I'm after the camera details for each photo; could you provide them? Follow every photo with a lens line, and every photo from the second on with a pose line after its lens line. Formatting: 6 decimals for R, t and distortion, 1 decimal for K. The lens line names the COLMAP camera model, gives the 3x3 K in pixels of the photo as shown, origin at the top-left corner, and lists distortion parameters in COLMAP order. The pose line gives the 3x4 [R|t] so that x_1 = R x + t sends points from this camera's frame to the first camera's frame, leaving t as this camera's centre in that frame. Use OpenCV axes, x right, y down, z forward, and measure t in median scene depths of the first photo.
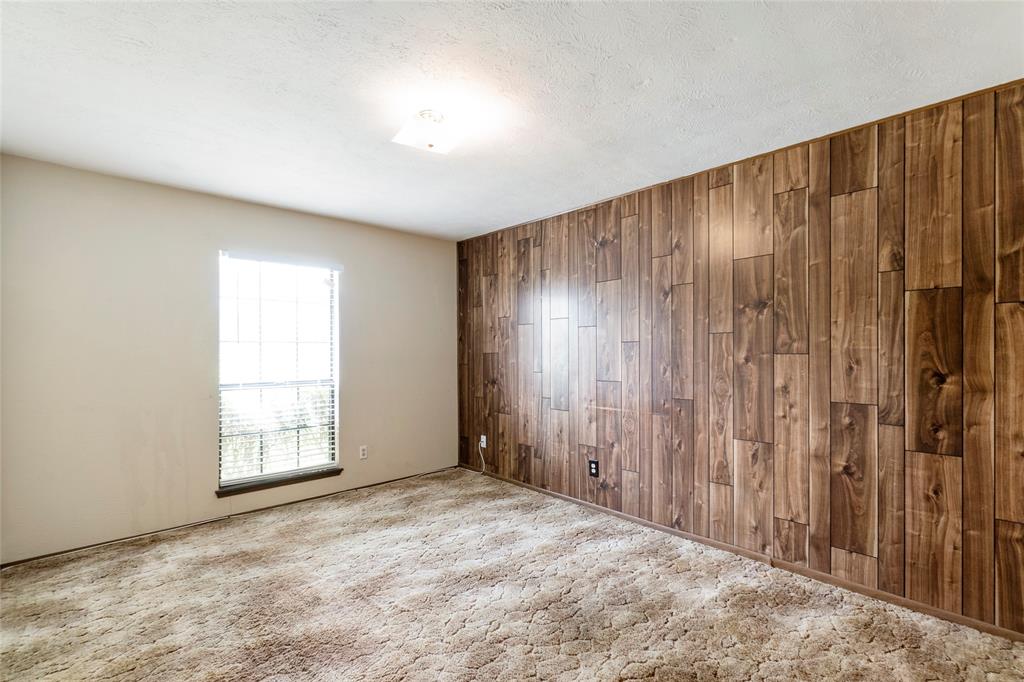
lens RADIAL K [[454.7, 0, 513.3], [0, 454.7, 348.6], [0, 0, 1]] dist [-0.014505, -0.000003]
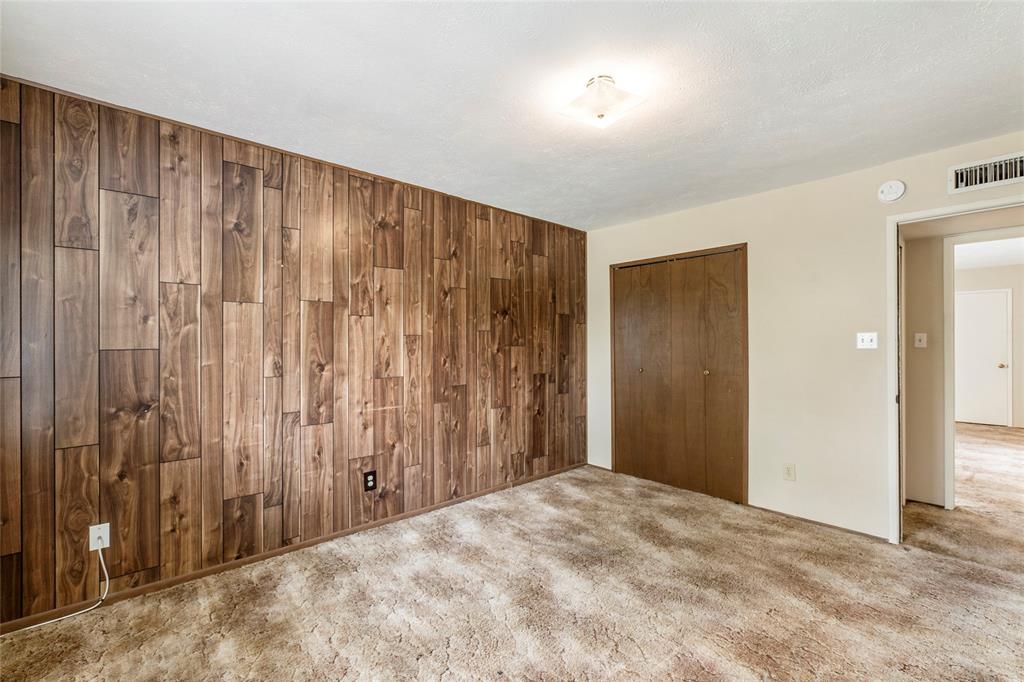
lens RADIAL K [[449.8, 0, 507.3], [0, 449.8, 345.9], [0, 0, 1]] dist [-0.002474, -0.000149]
pose [[0.011335, 0.002144, 0.999933, -0.702693], [0.003519, 0.999991, -0.002184, 0.010642], [-0.999930, 0.003543, 0.011328, 0.760207]]
